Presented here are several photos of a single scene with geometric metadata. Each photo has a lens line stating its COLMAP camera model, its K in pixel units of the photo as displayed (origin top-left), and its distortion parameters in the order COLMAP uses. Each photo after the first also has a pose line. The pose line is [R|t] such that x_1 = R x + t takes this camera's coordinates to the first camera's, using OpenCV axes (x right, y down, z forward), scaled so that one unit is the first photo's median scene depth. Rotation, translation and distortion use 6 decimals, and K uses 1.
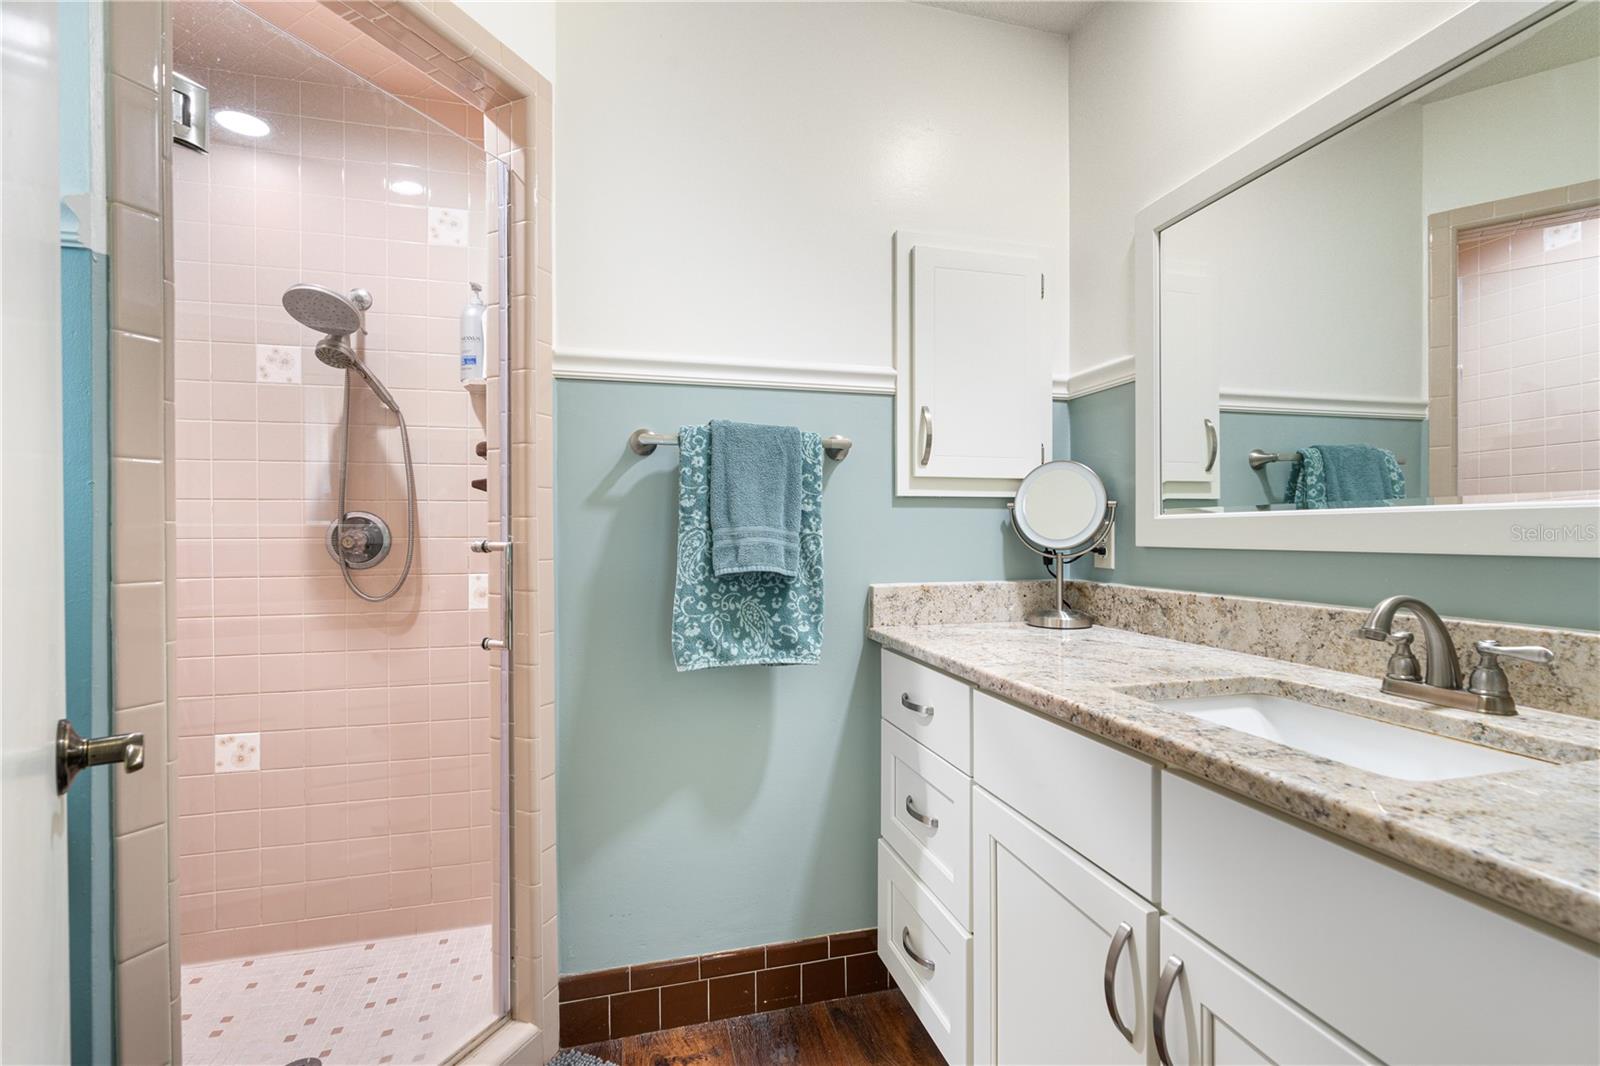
lens RADIAL K [[741.0, 0, 810.9], [0, 741.0, 531.8], [0, 0, 1]] dist [-0.000902, 0.000666]
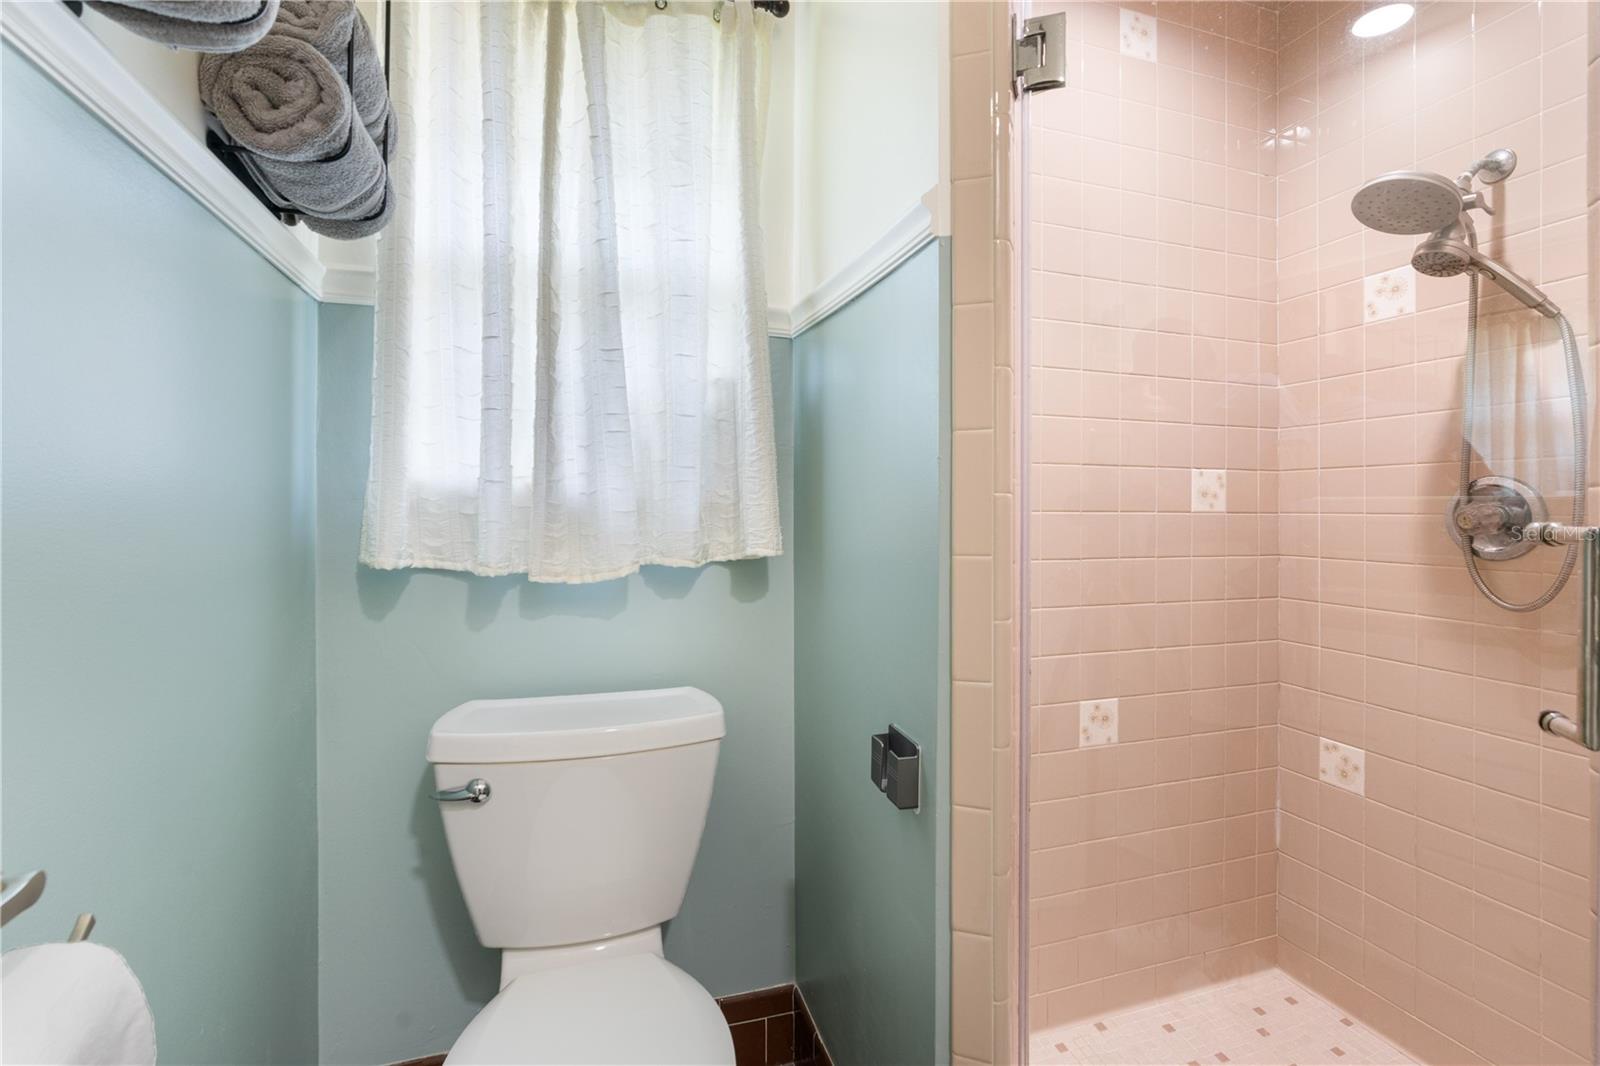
lens RADIAL K [[740.4, 0, 771.0], [0, 740.4, 503.8], [0, 0, 1]] dist [-0.002156, -0.000397]
pose [[0.069862, 0.000116, -0.997557, 0.025450], [-0.002899, 0.999996, -0.000086, 0.000019], [0.997552, 0.002898, 0.069862, 0.288778]]
